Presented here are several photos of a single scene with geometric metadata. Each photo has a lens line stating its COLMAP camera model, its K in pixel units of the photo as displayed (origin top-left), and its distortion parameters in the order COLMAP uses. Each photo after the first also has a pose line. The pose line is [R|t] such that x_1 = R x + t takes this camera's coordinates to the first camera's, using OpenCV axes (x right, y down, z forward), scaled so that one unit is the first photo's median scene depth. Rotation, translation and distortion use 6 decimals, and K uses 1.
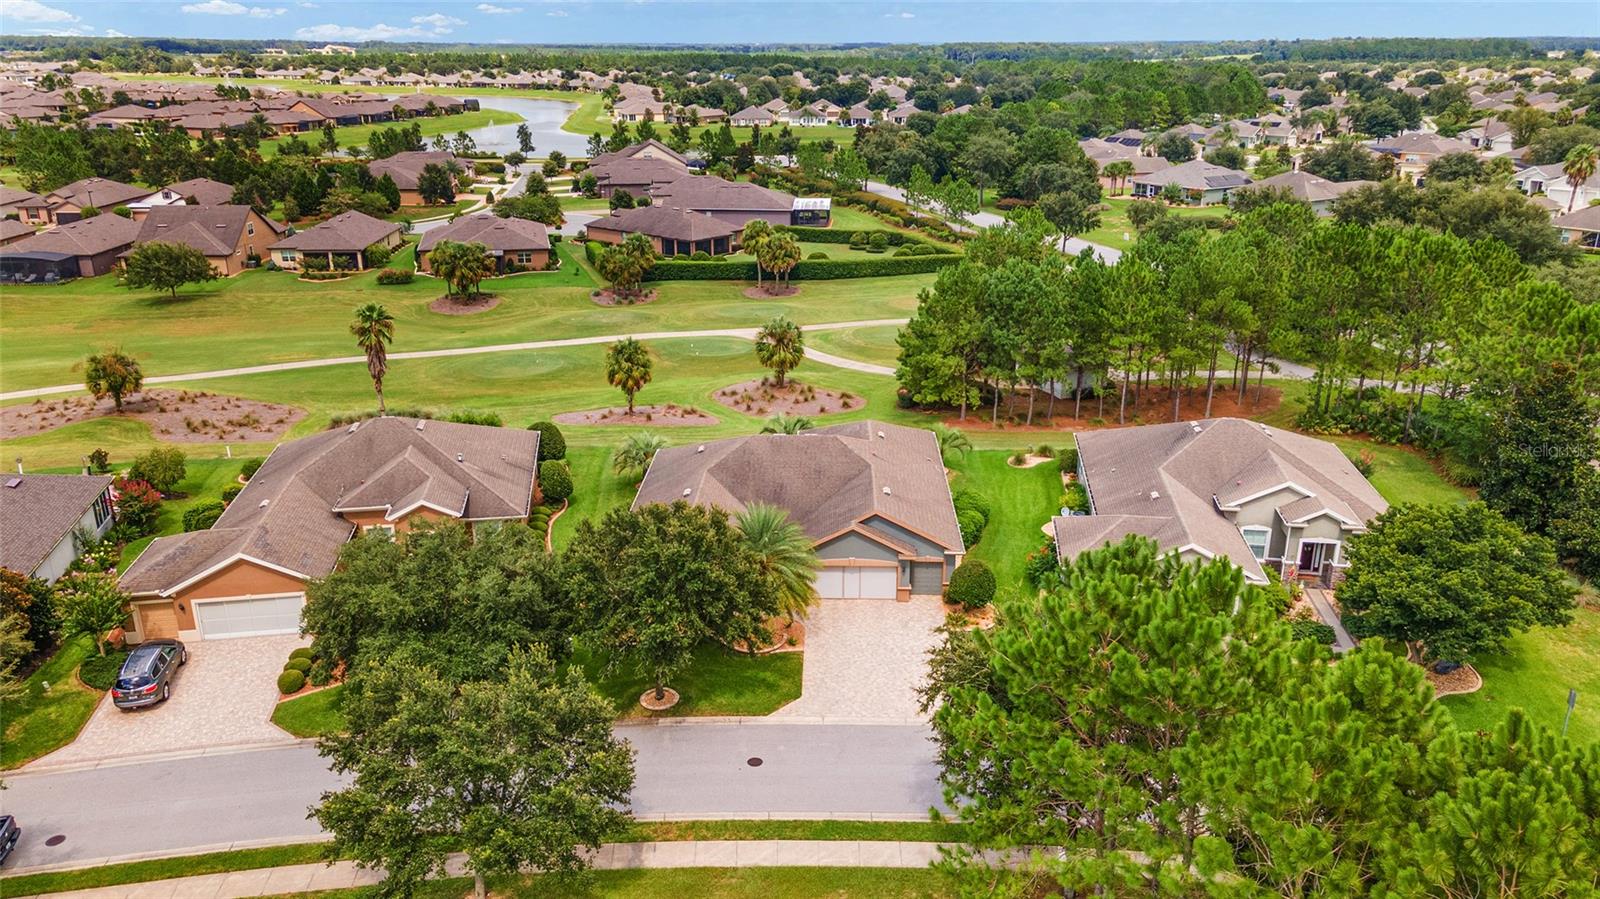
lens RADIAL K [[1165.2, 0, 800.9], [0, 1165.2, 447.9], [0, 0, 1]] dist [0.036236, 0.029412]
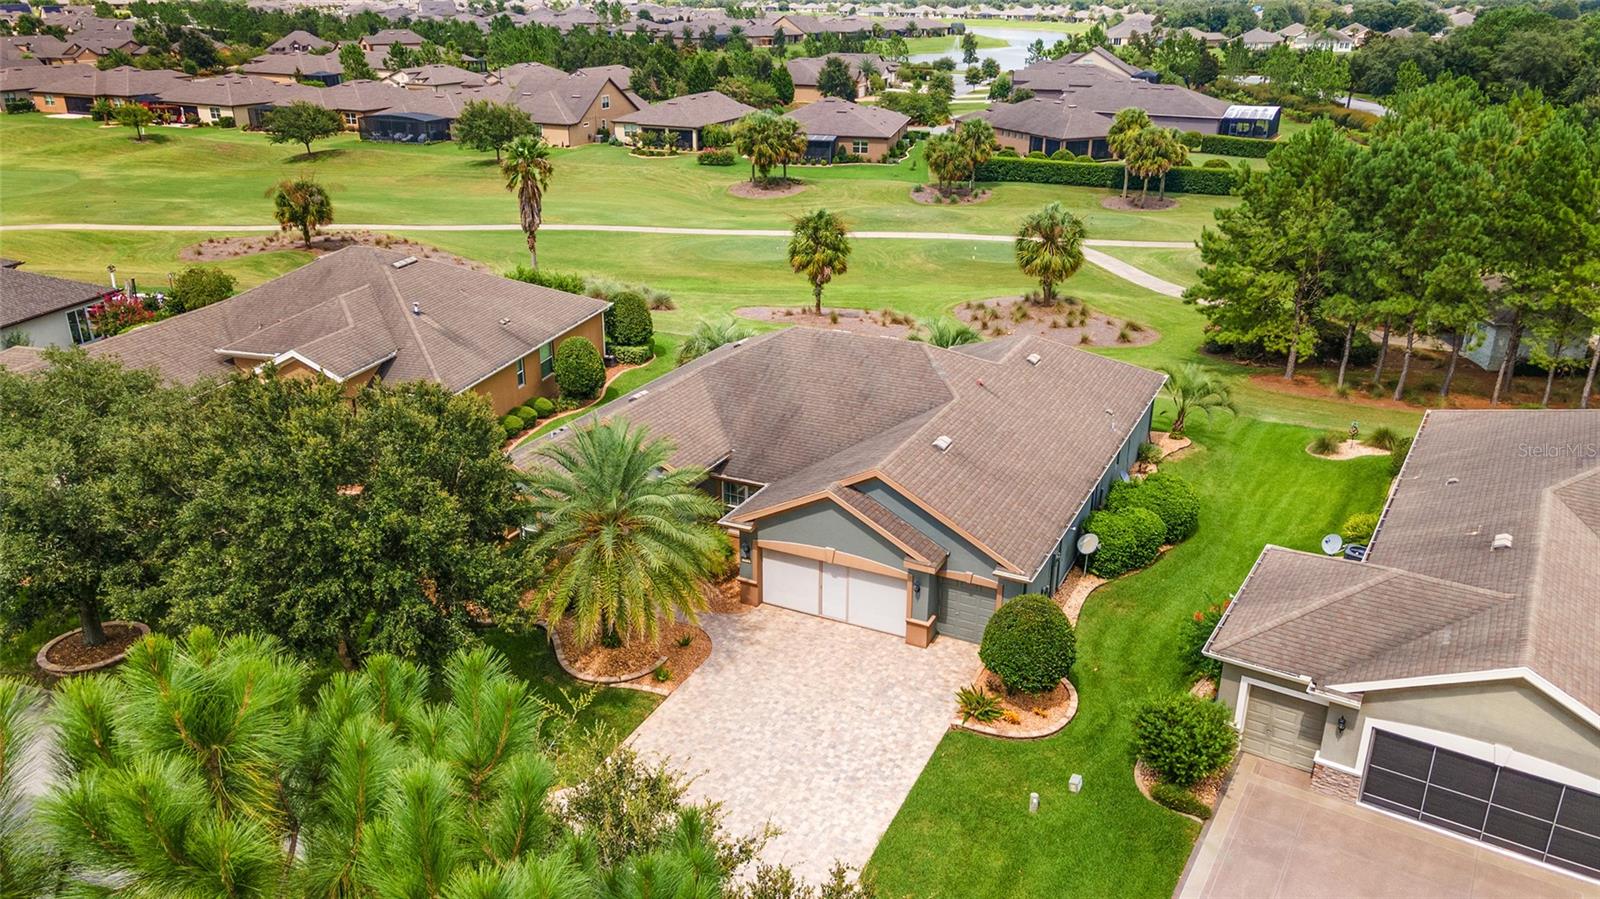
lens RADIAL K [[1165.2, 0, 800.9], [0, 1165.2, 447.9], [0, 0, 1]] dist [0.036236, 0.029412]
pose [[0.911885, 0.156182, -0.379570, 0.094851], [-0.140078, 0.987672, 0.069874, 0.004142], [0.385804, -0.010548, 0.922521, 0.196094]]
